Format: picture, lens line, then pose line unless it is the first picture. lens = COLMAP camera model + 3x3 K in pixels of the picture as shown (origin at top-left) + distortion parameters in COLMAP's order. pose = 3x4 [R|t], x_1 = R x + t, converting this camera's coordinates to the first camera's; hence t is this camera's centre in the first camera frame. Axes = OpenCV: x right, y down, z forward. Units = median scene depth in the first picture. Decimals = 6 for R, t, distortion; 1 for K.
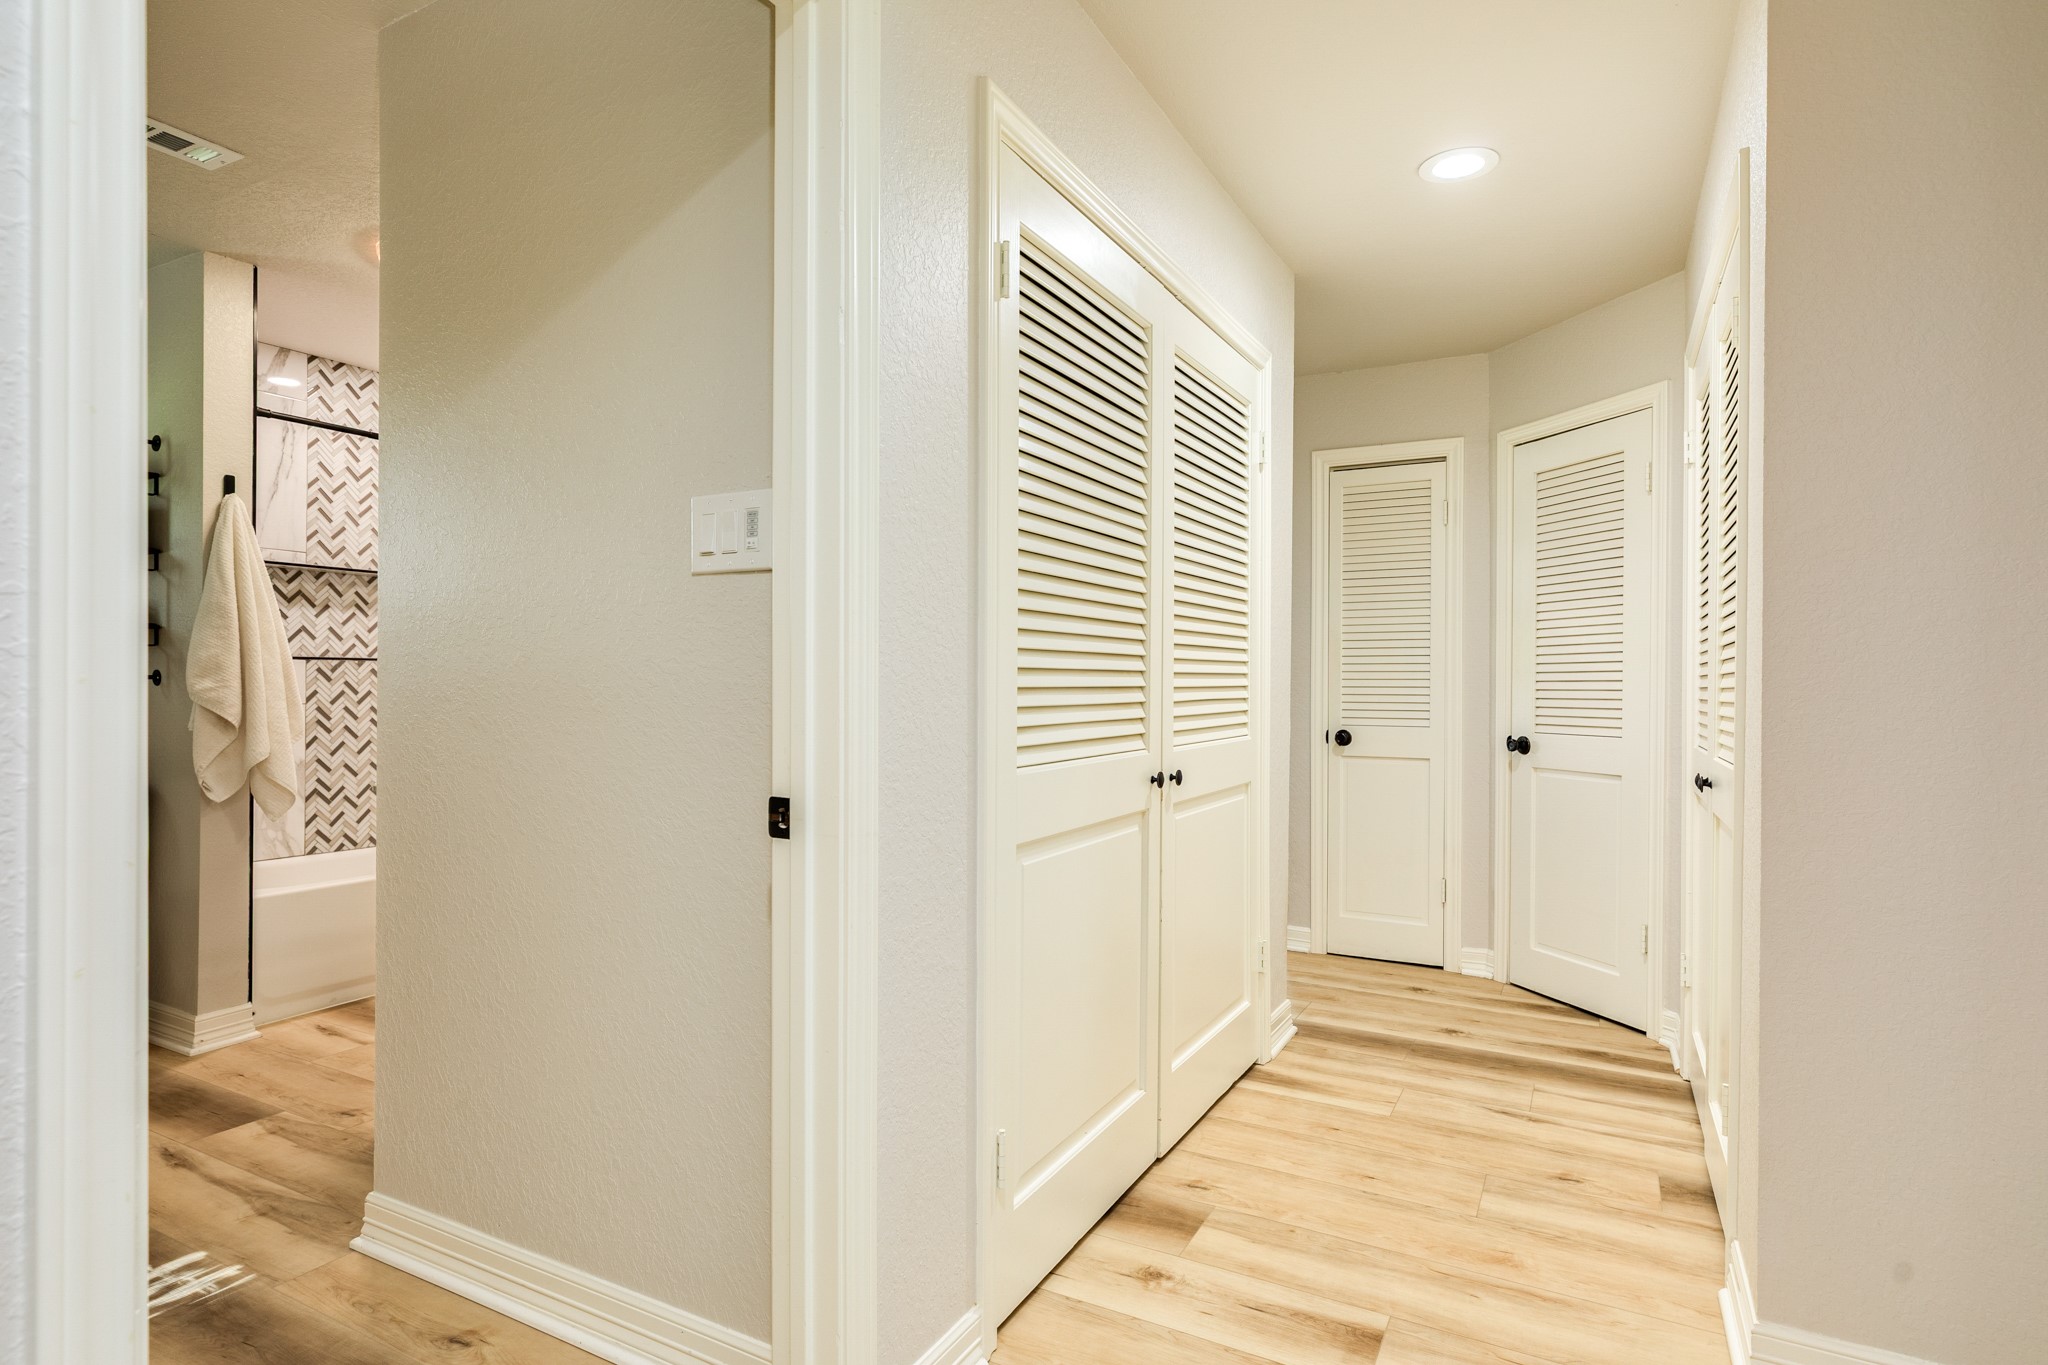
lens RADIAL K [[1058.1, 0, 1025.7], [0, 1058.1, 676.3], [0, 0, 1]] dist [-0.005854, 0.001505]
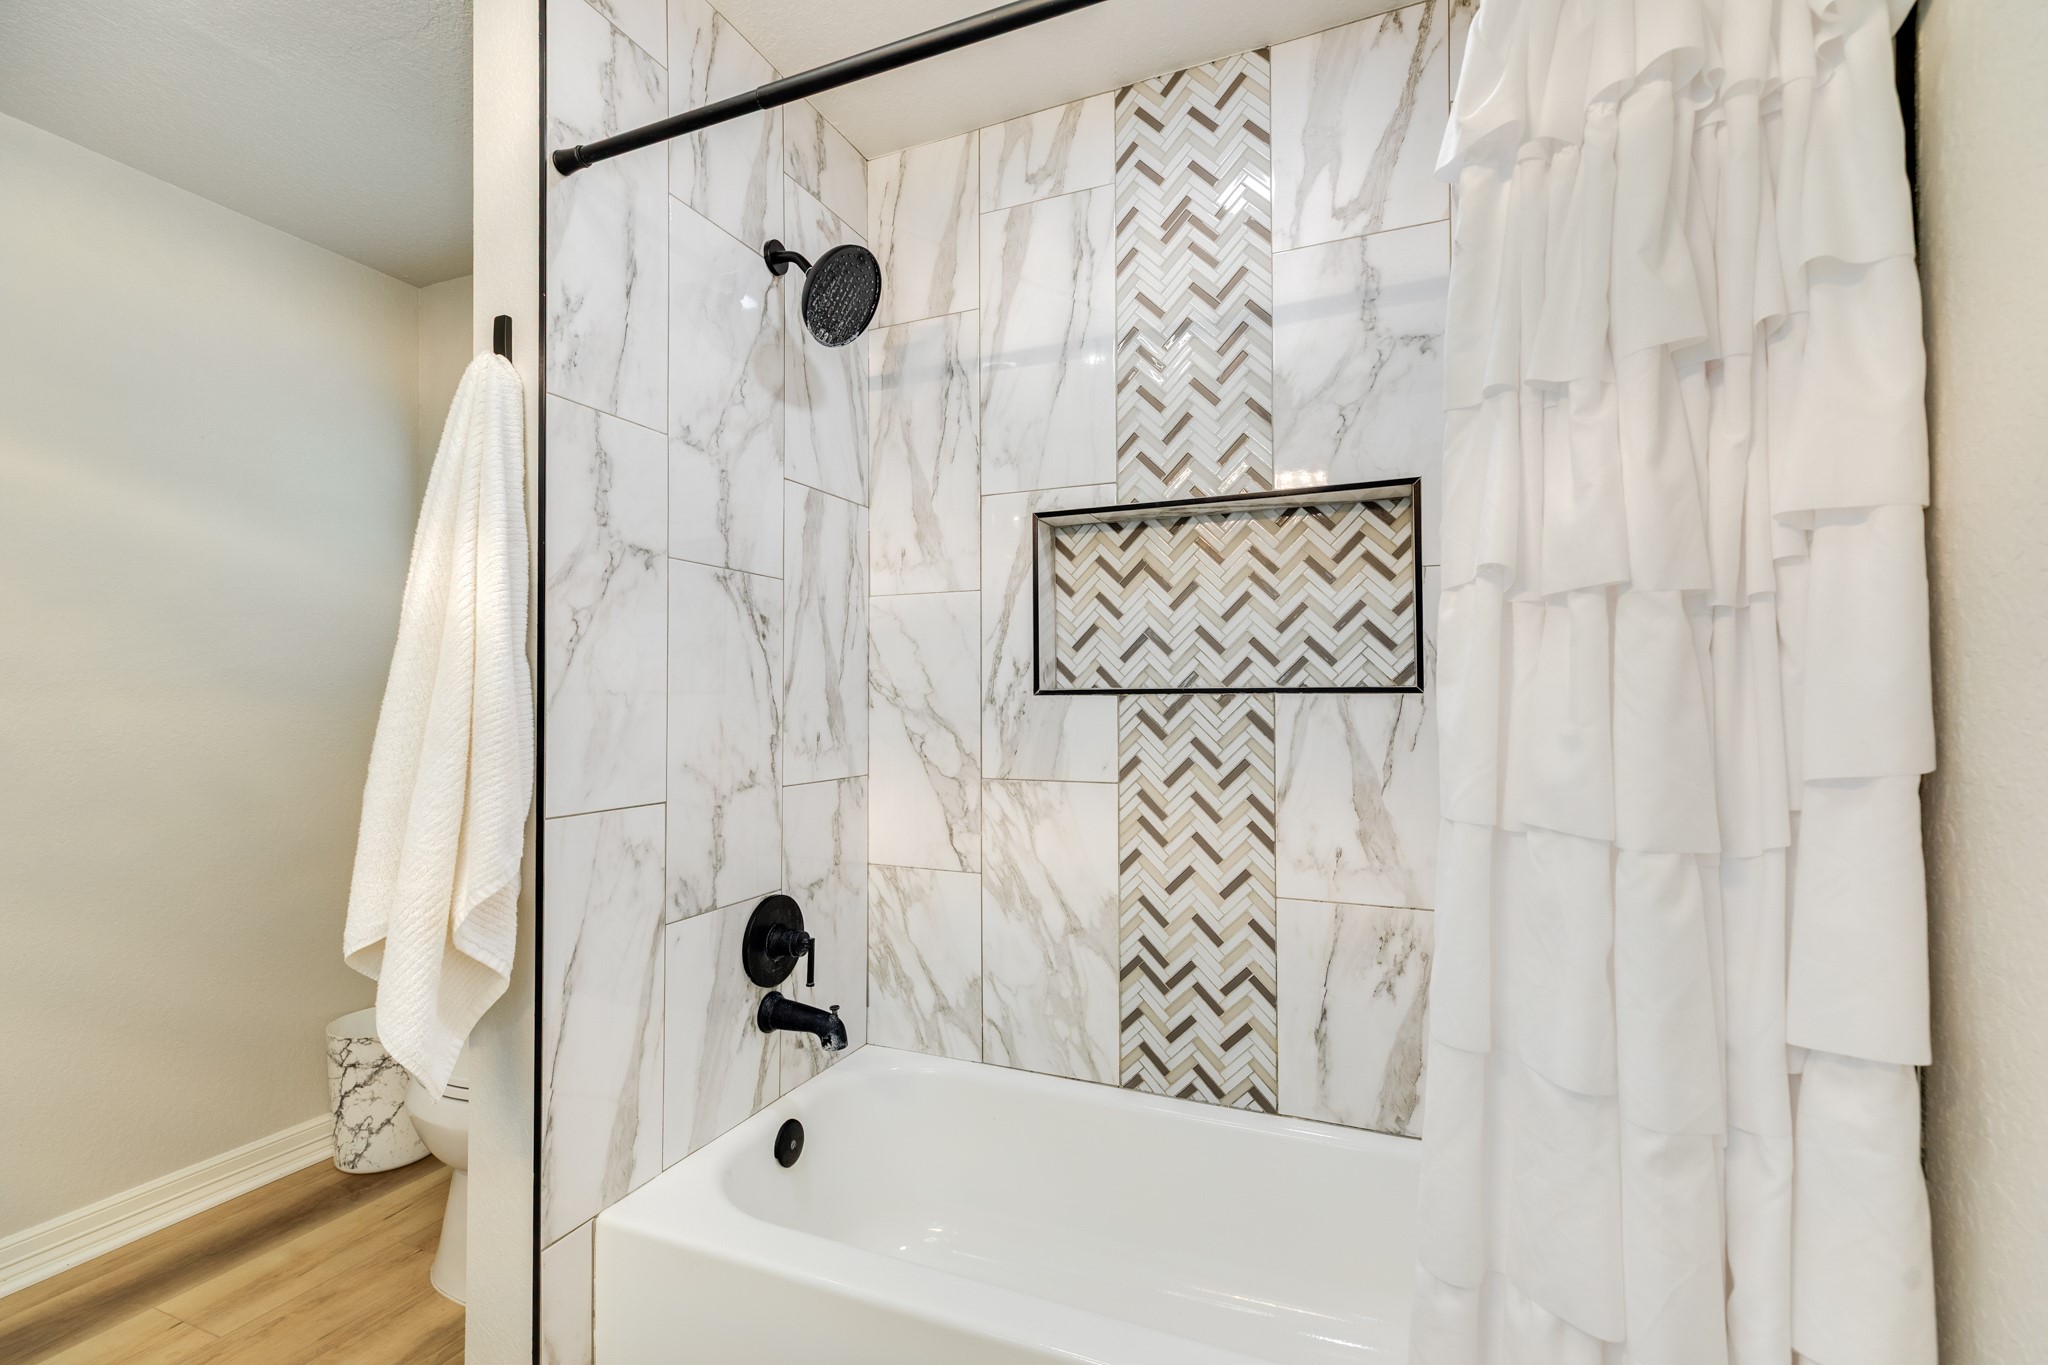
lens RADIAL K [[902.3, 0, 1019.9], [0, 902.3, 691.5], [0, 0, 1]] dist [0.005541, 0.000211]
pose [[0.098126, -0.017335, -0.995023, -0.253162], [0.009245, 0.999821, -0.016507, -0.010334], [0.995131, -0.007579, 0.098268, 0.888149]]
